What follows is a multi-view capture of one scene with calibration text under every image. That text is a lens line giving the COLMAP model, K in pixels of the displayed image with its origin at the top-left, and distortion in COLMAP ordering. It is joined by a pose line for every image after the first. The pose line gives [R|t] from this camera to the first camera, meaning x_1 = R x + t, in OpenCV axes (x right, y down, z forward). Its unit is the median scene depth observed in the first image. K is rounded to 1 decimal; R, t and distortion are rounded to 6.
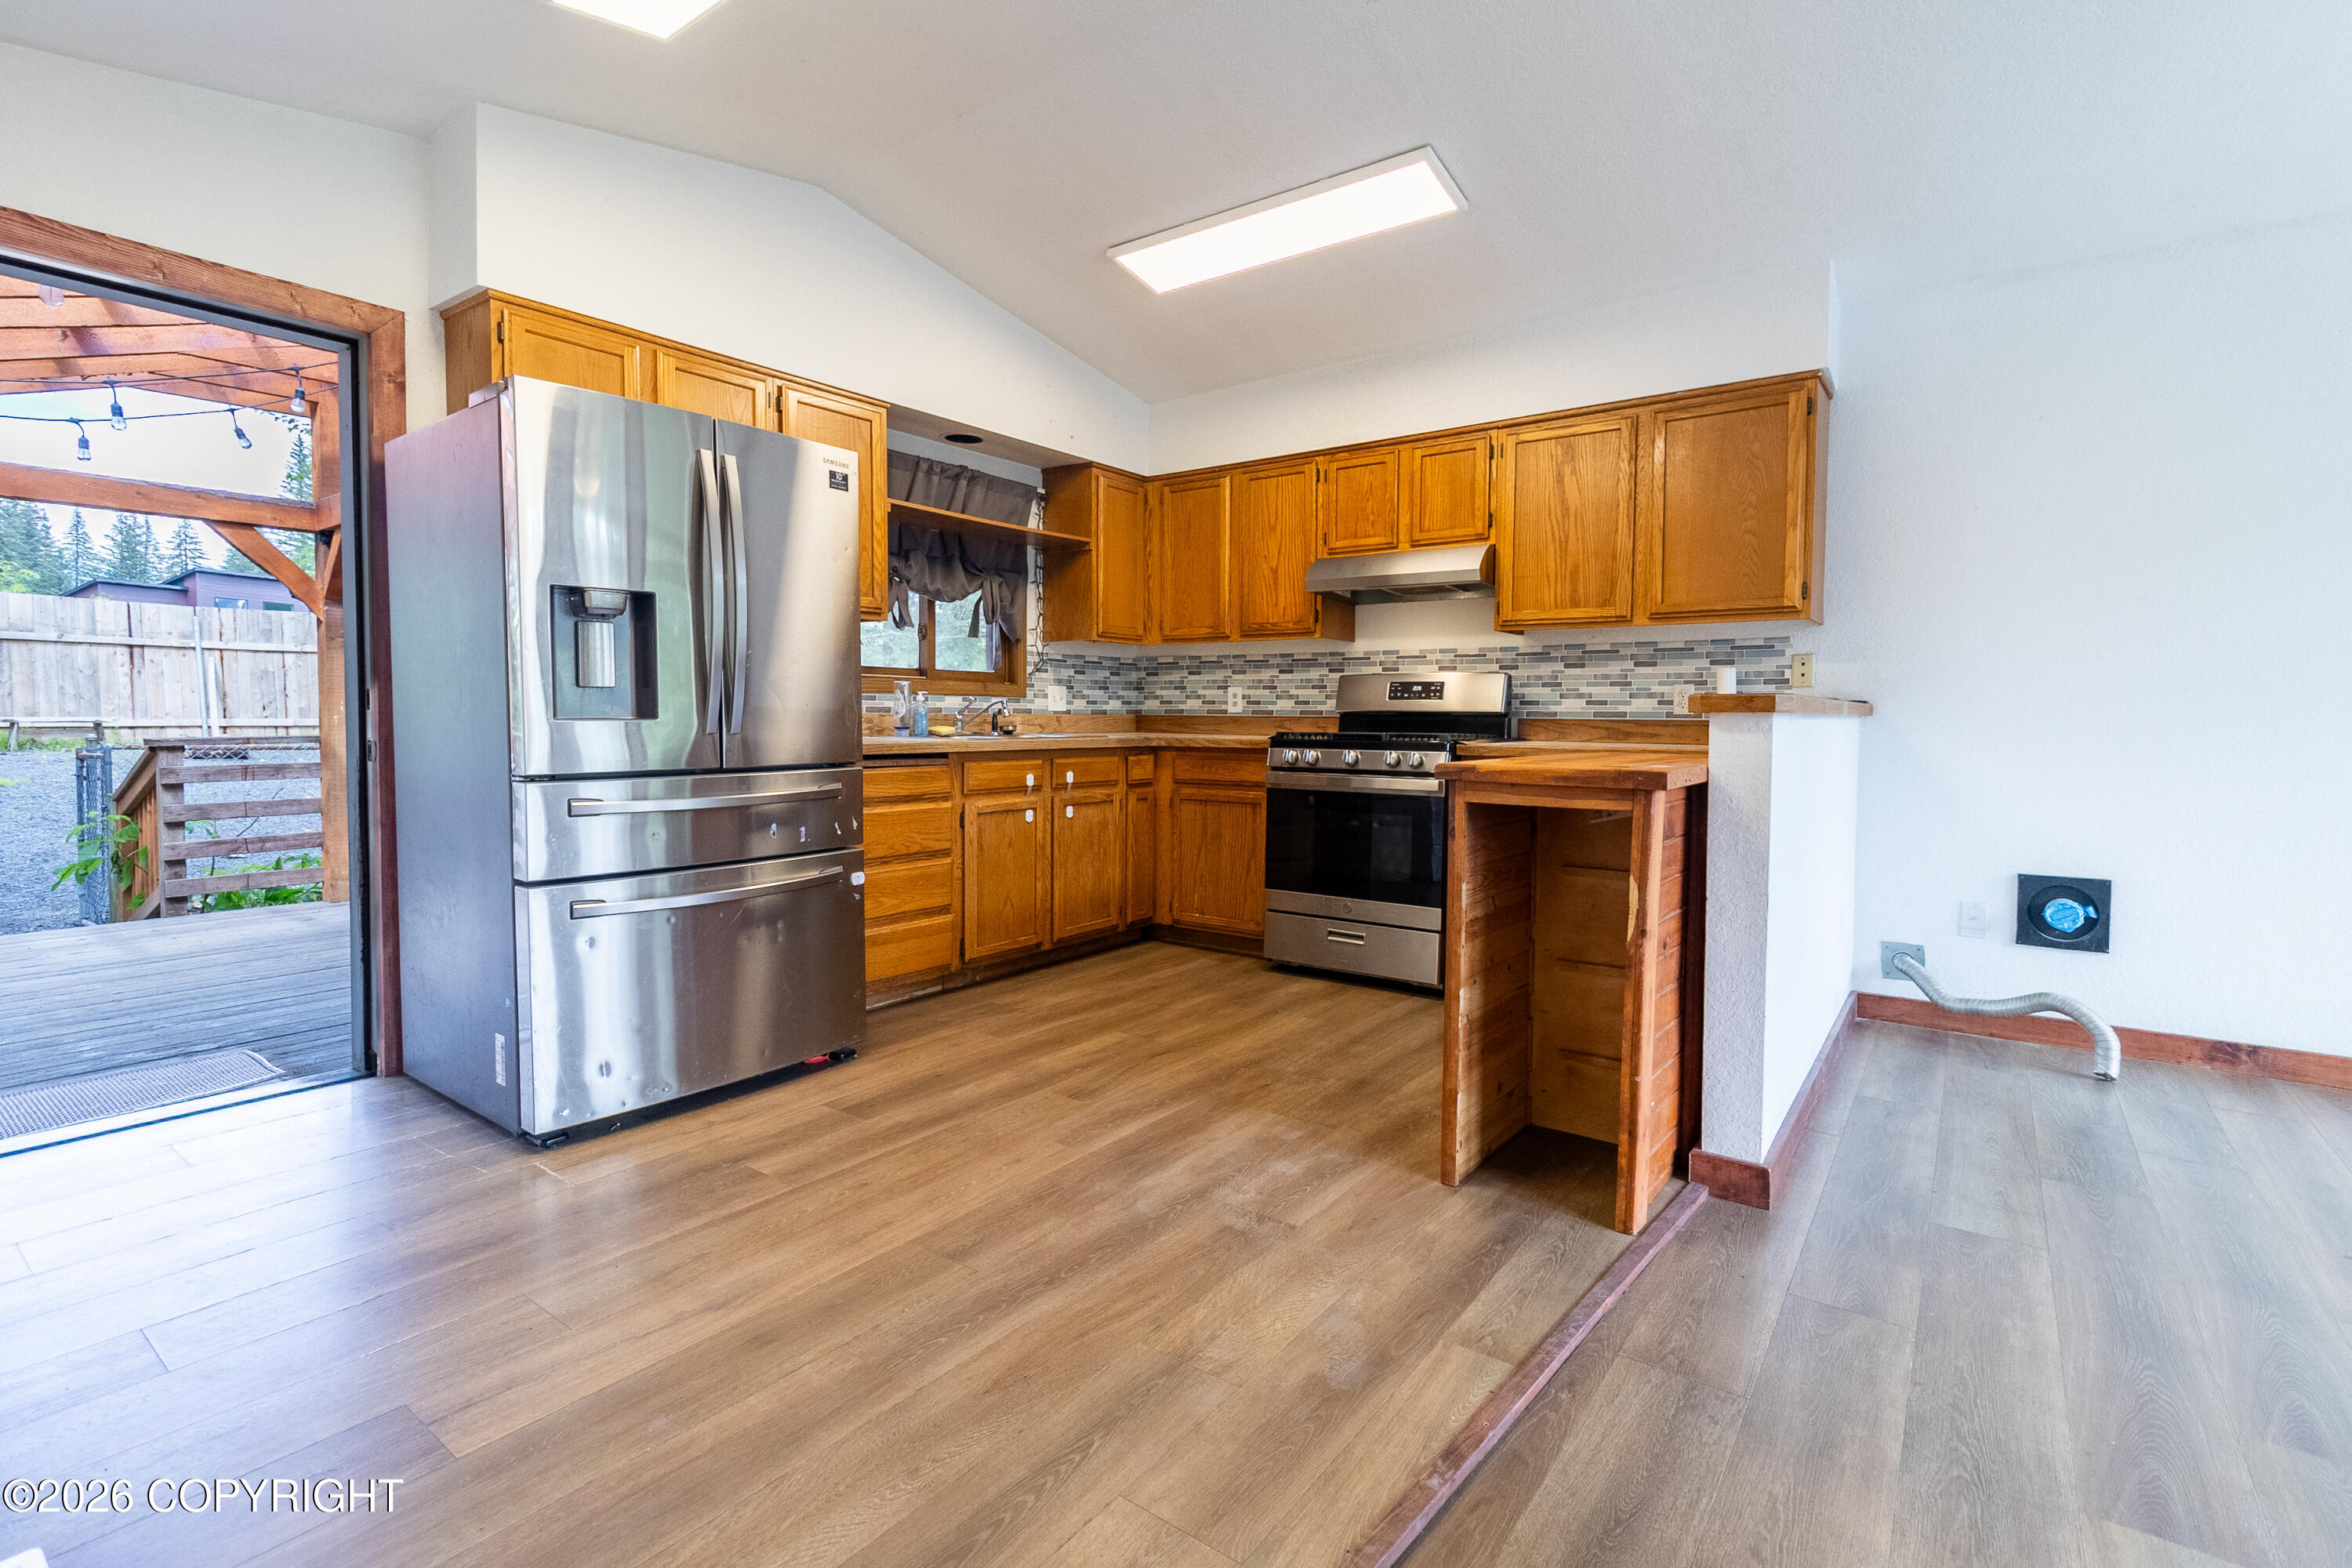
lens RADIAL K [[1076.3, 0, 1191.3], [0, 1076.3, 762.0], [0, 0, 1]] dist [0.001460, -0.000320]
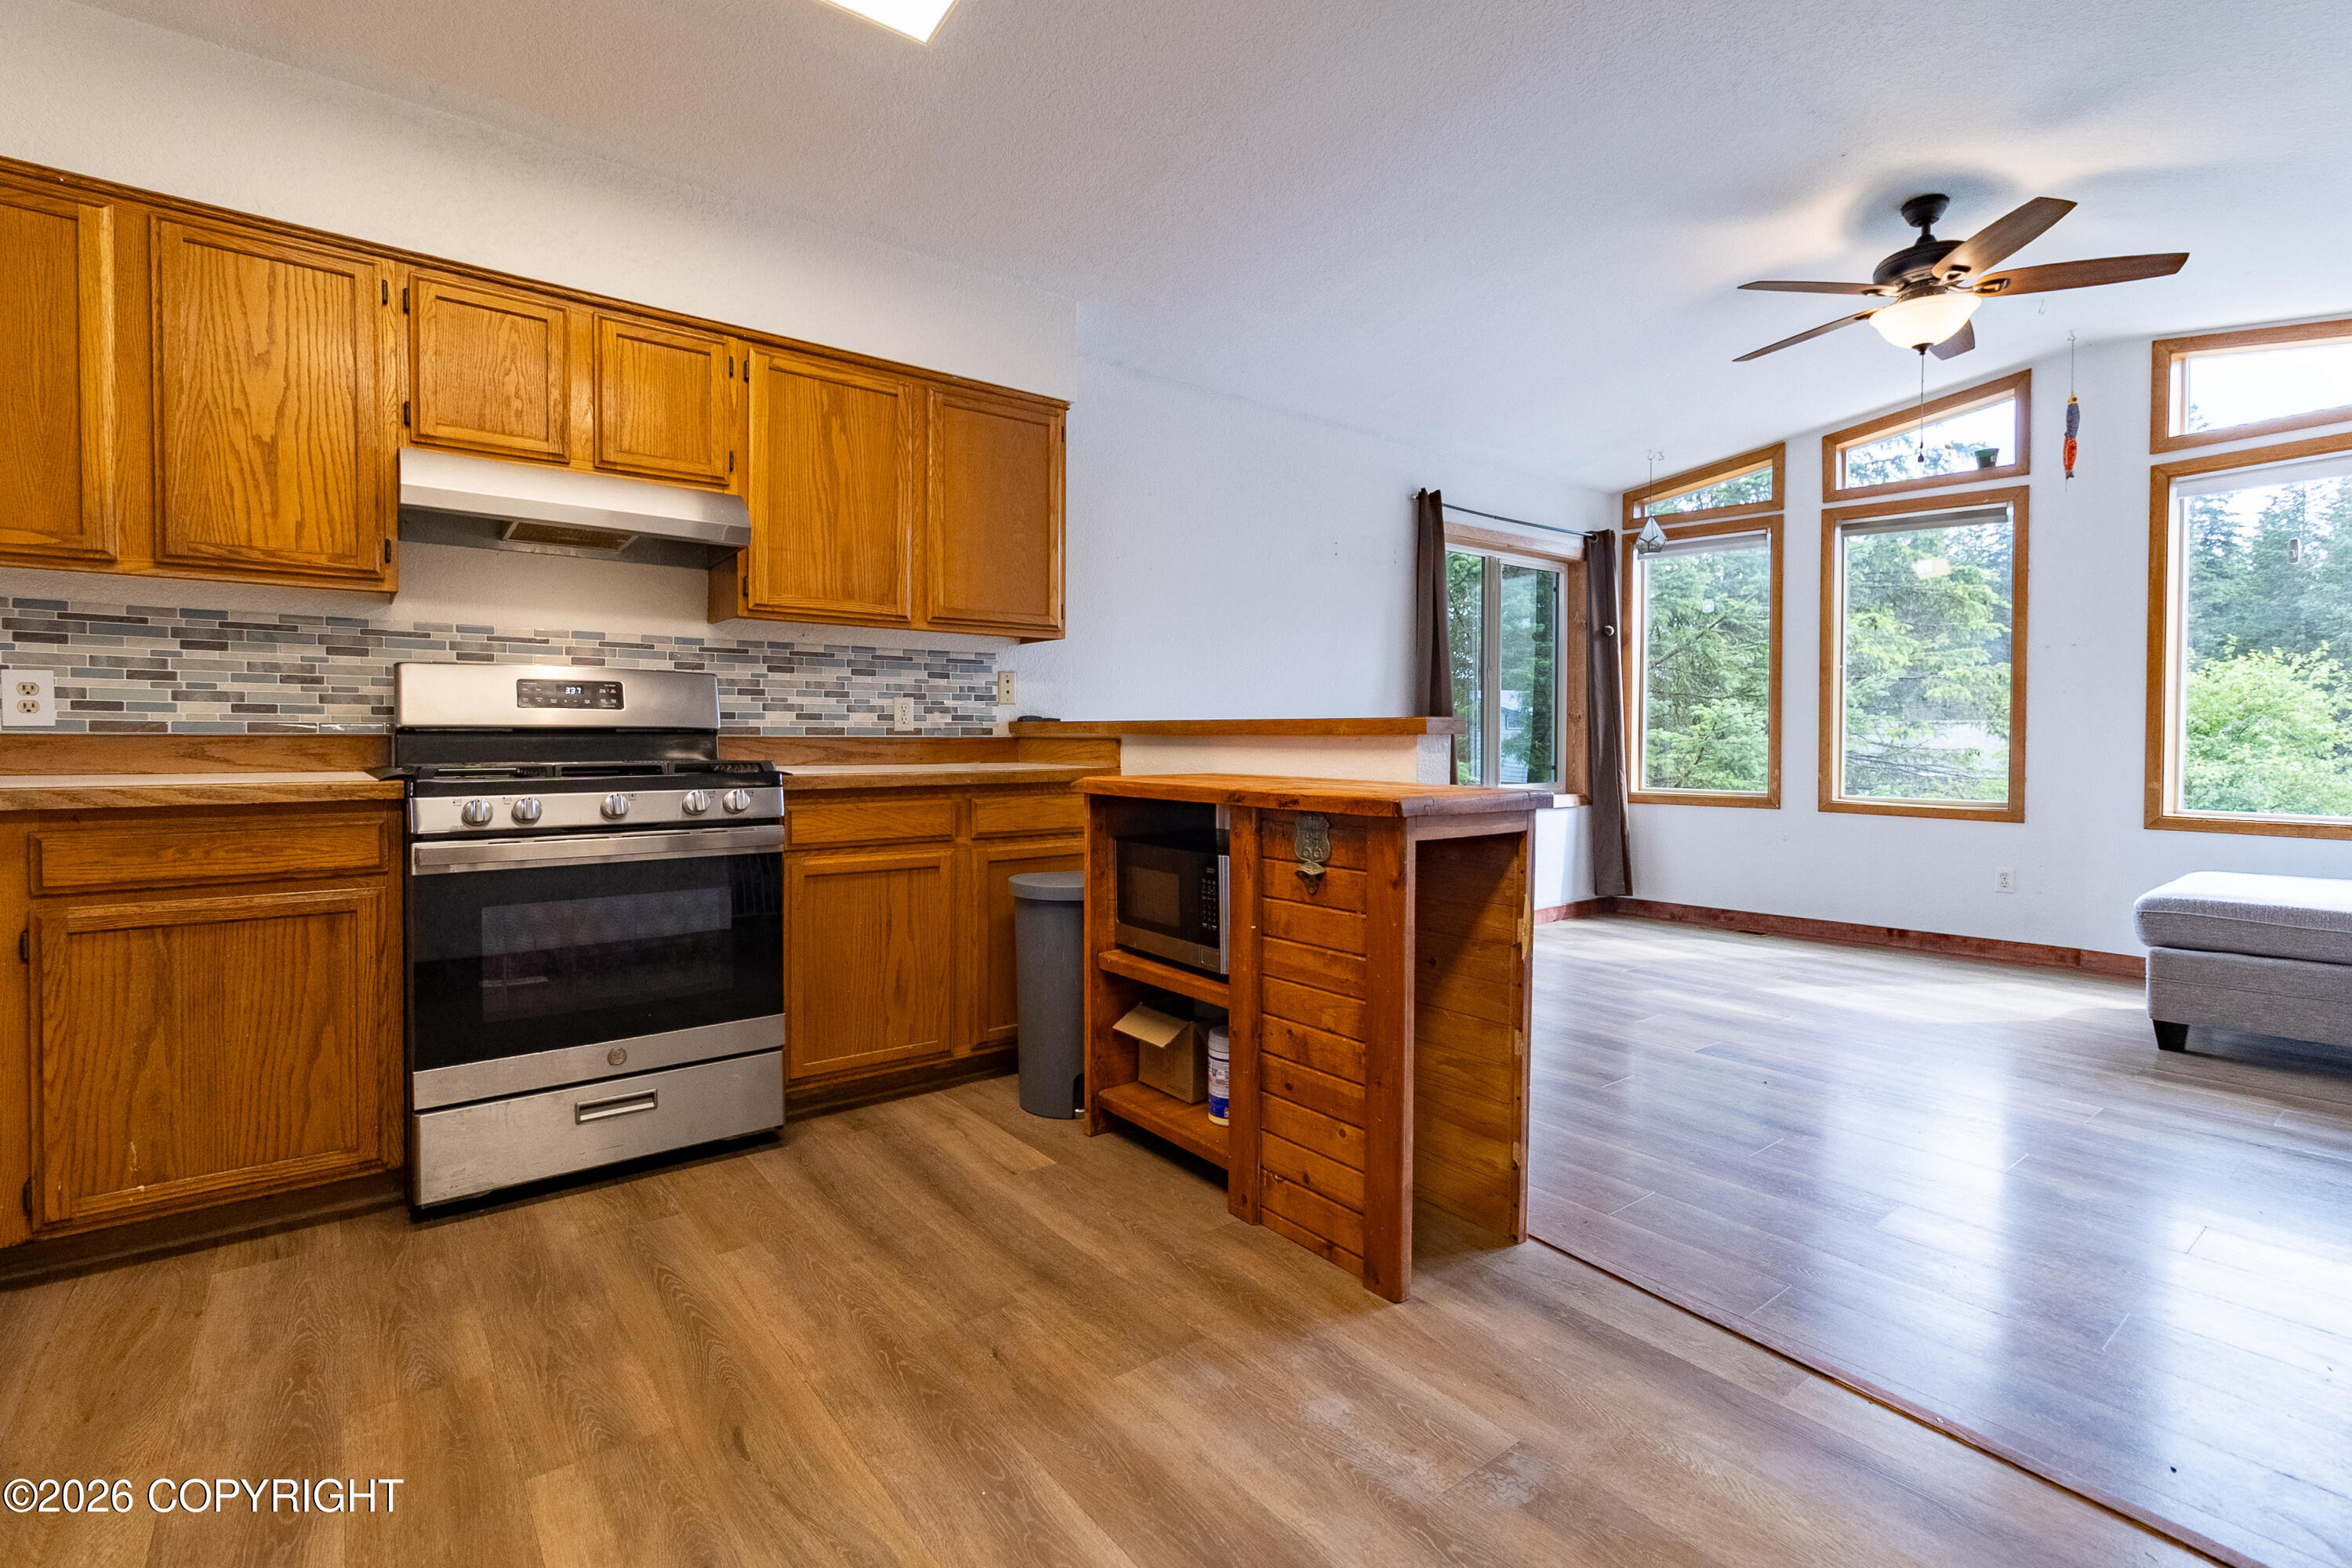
lens RADIAL K [[1080.8, 0, 1187.4], [0, 1080.8, 753.7], [0, 0, 1]] dist [0.002611, -0.000354]
pose [[0.263822, -0.023466, 0.964286, -0.404786], [0.038582, 0.999161, 0.013759, -0.033132], [-0.963799, 0.033574, 0.264506, 0.619119]]
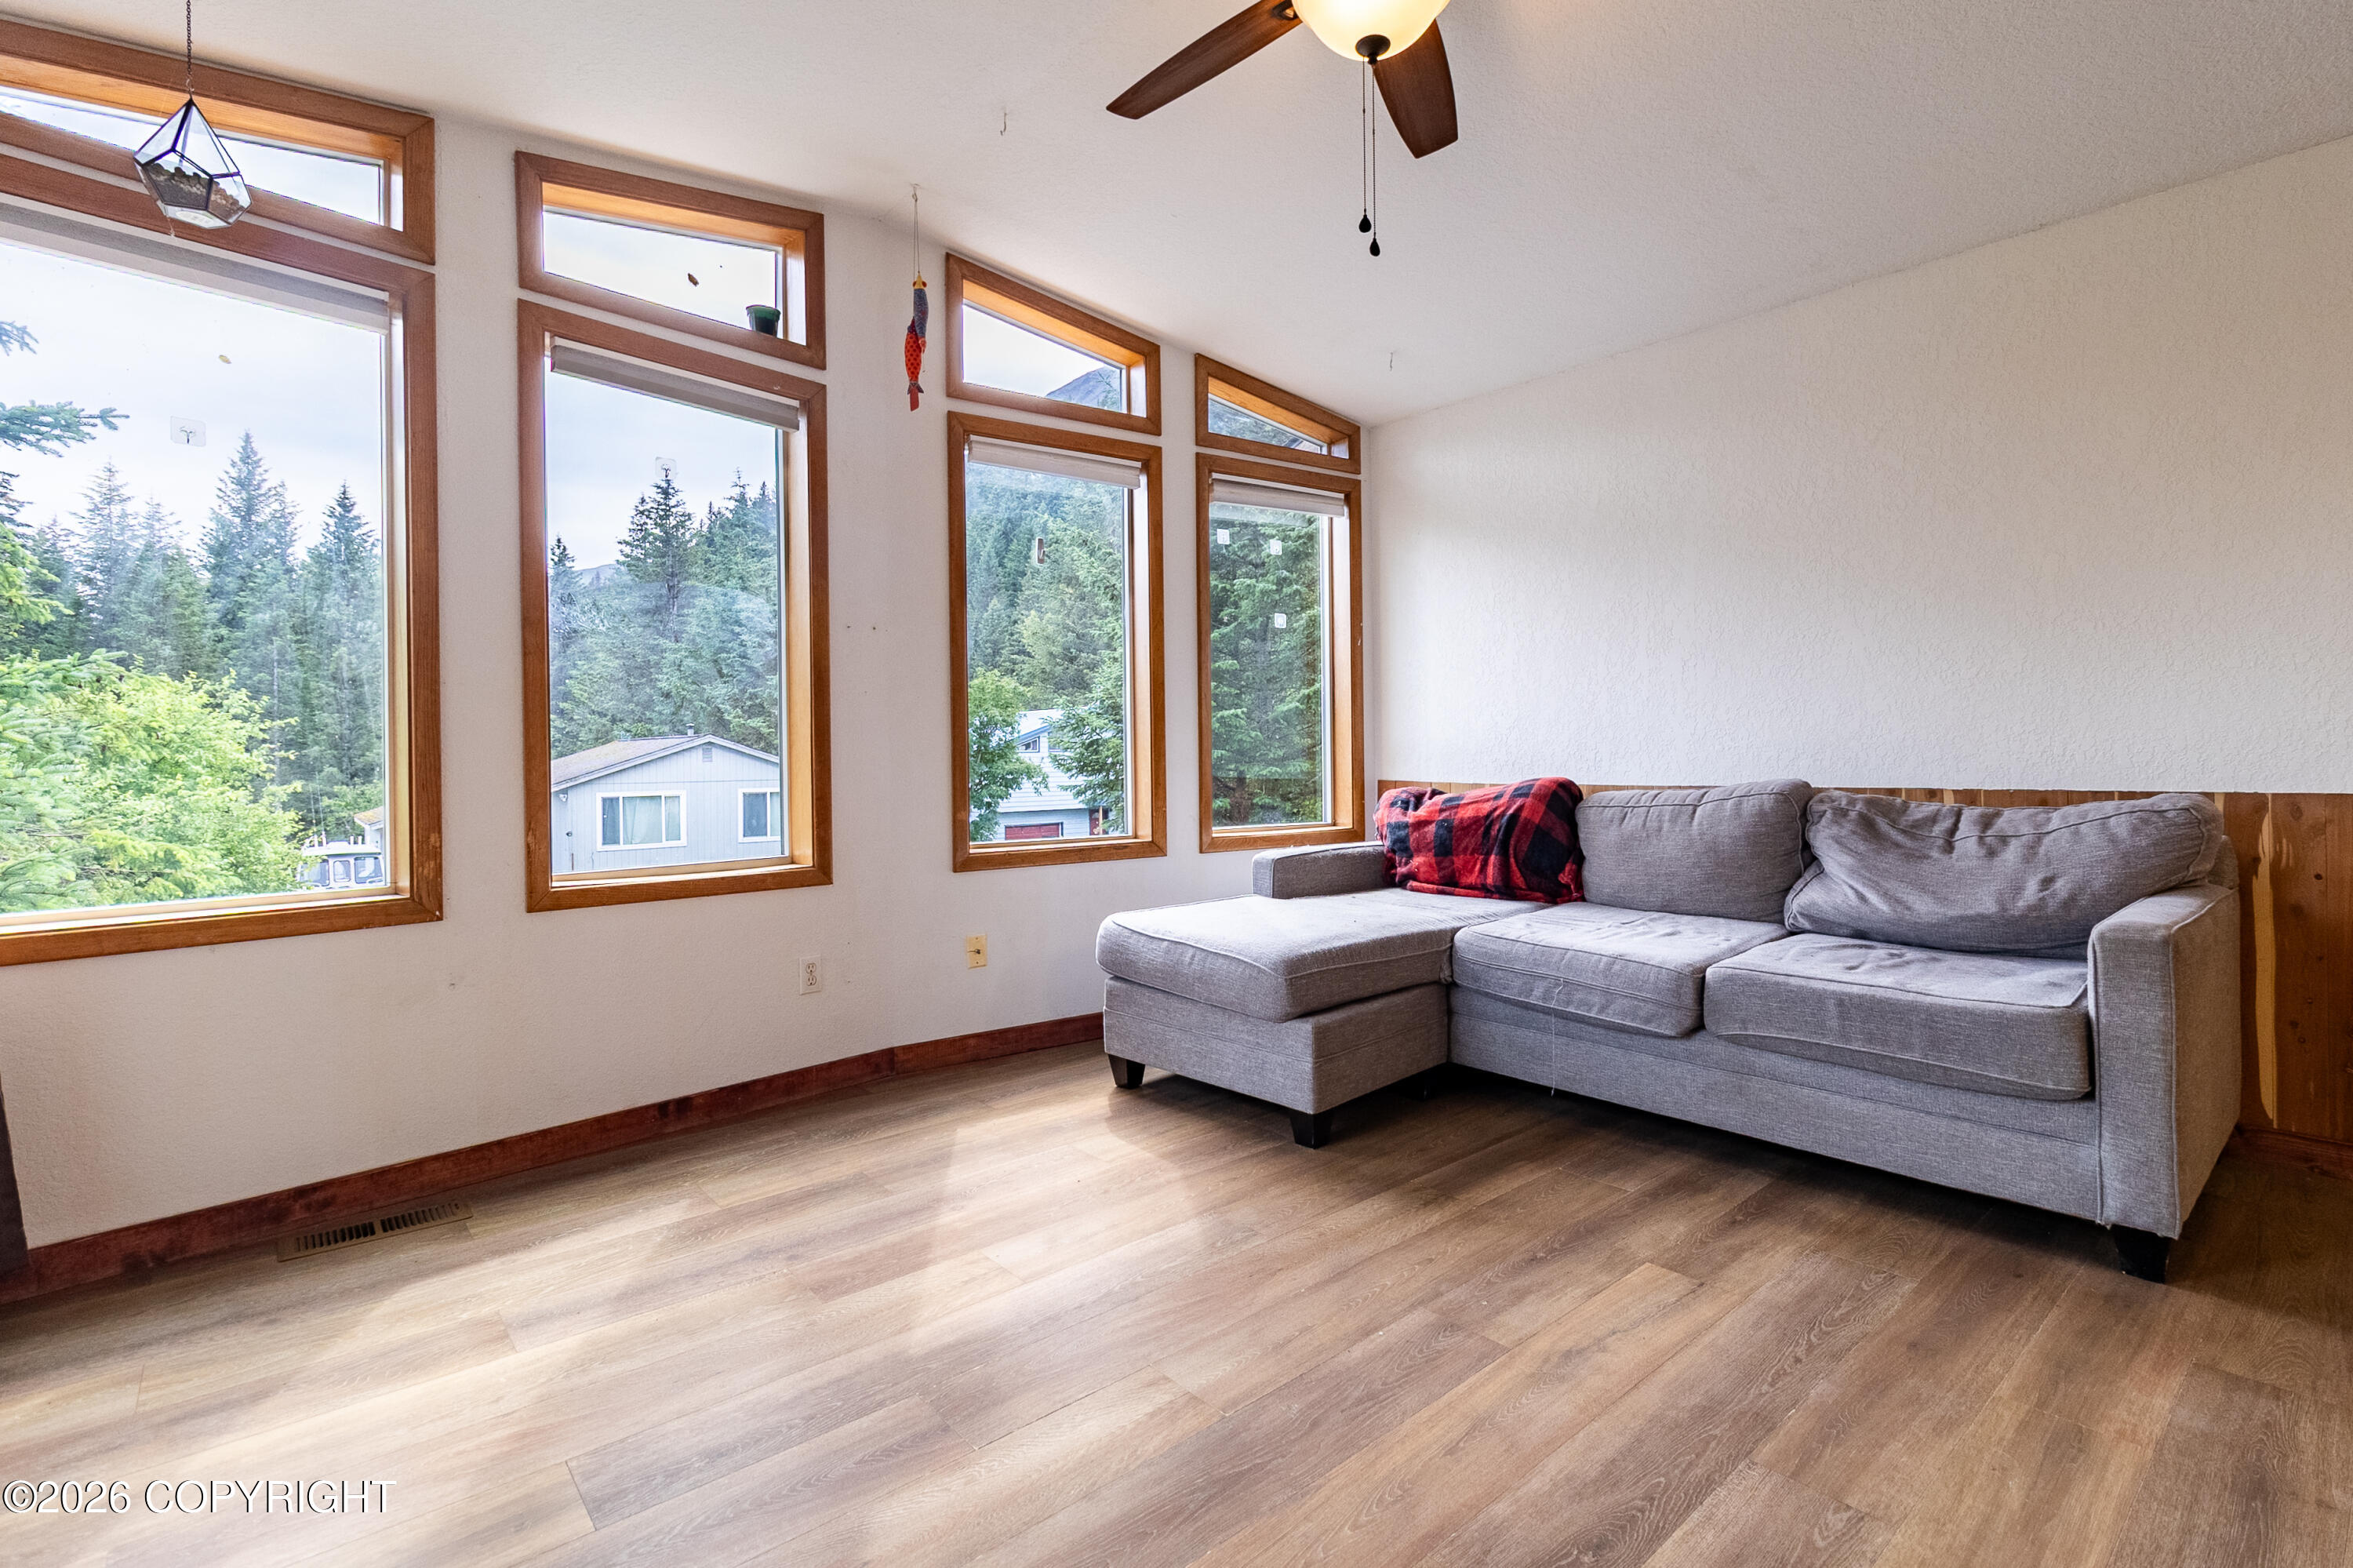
lens RADIAL K [[1076.8, 0, 1191.8], [0, 1076.8, 762.0], [0, 0, 1]] dist [0.001460, -0.000320]
pose [[-0.975509, 0.003430, 0.219931, 0.738176], [0.014185, 0.998778, 0.047341, -0.029205], [-0.219500, 0.049301, -0.974366, 0.795486]]
